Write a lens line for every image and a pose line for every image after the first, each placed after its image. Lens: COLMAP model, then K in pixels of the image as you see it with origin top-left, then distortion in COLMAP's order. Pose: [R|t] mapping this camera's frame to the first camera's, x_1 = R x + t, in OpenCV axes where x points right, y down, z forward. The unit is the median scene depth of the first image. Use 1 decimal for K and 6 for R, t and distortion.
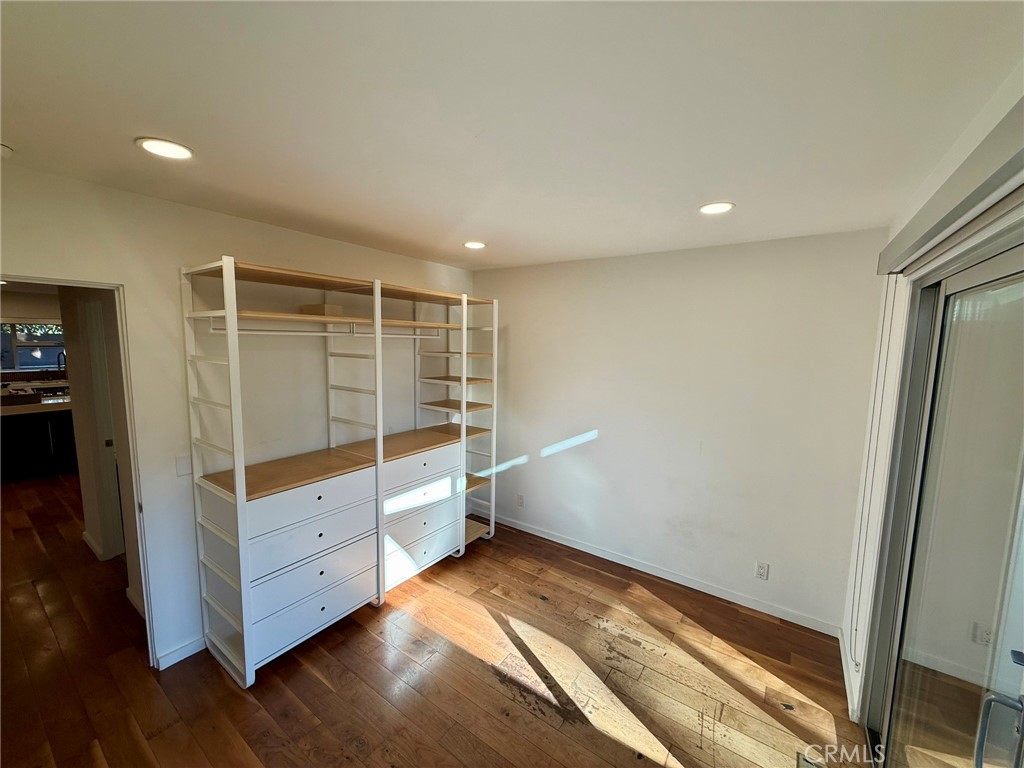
lens RADIAL K [[406.3, 0, 508.9], [0, 406.3, 385.4], [0, 0, 1]] dist [-0.000872, 0.000062]
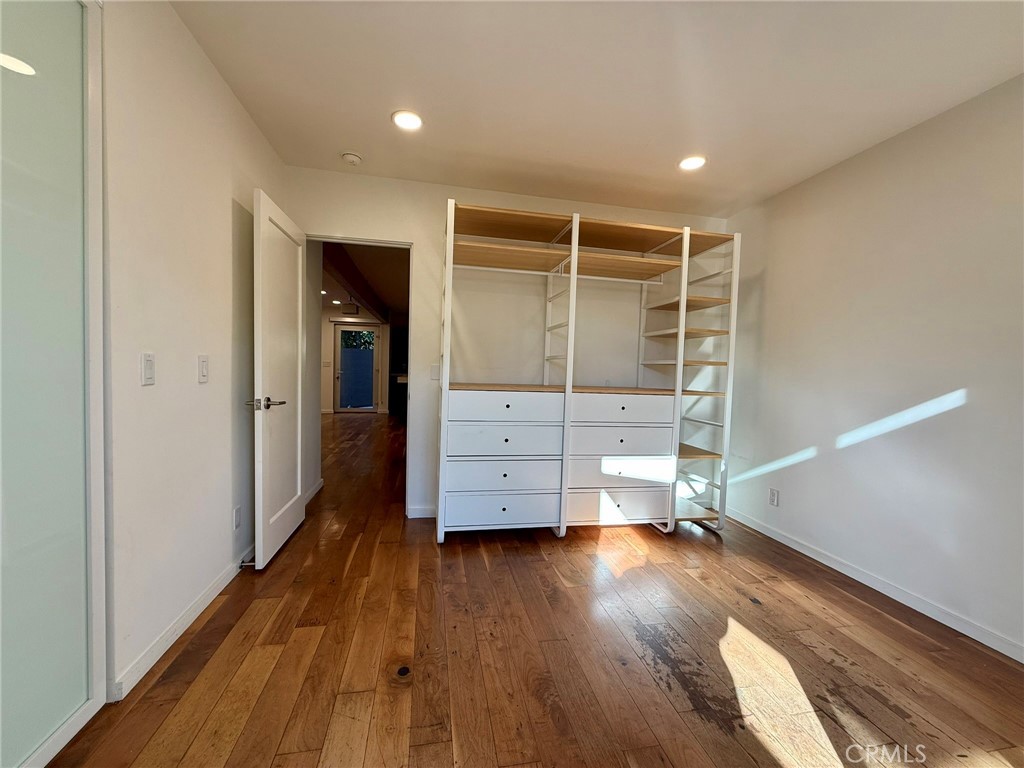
lens RADIAL K [[406.3, 0, 508.9], [0, 406.3, 385.4], [0, 0, 1]] dist [-0.000872, 0.000062]
pose [[0.724812, 0.032232, -0.688193, 0.280013], [-0.094678, 0.994088, -0.053157, 0.246054], [0.682411, 0.103685, 0.723578, 0.153037]]
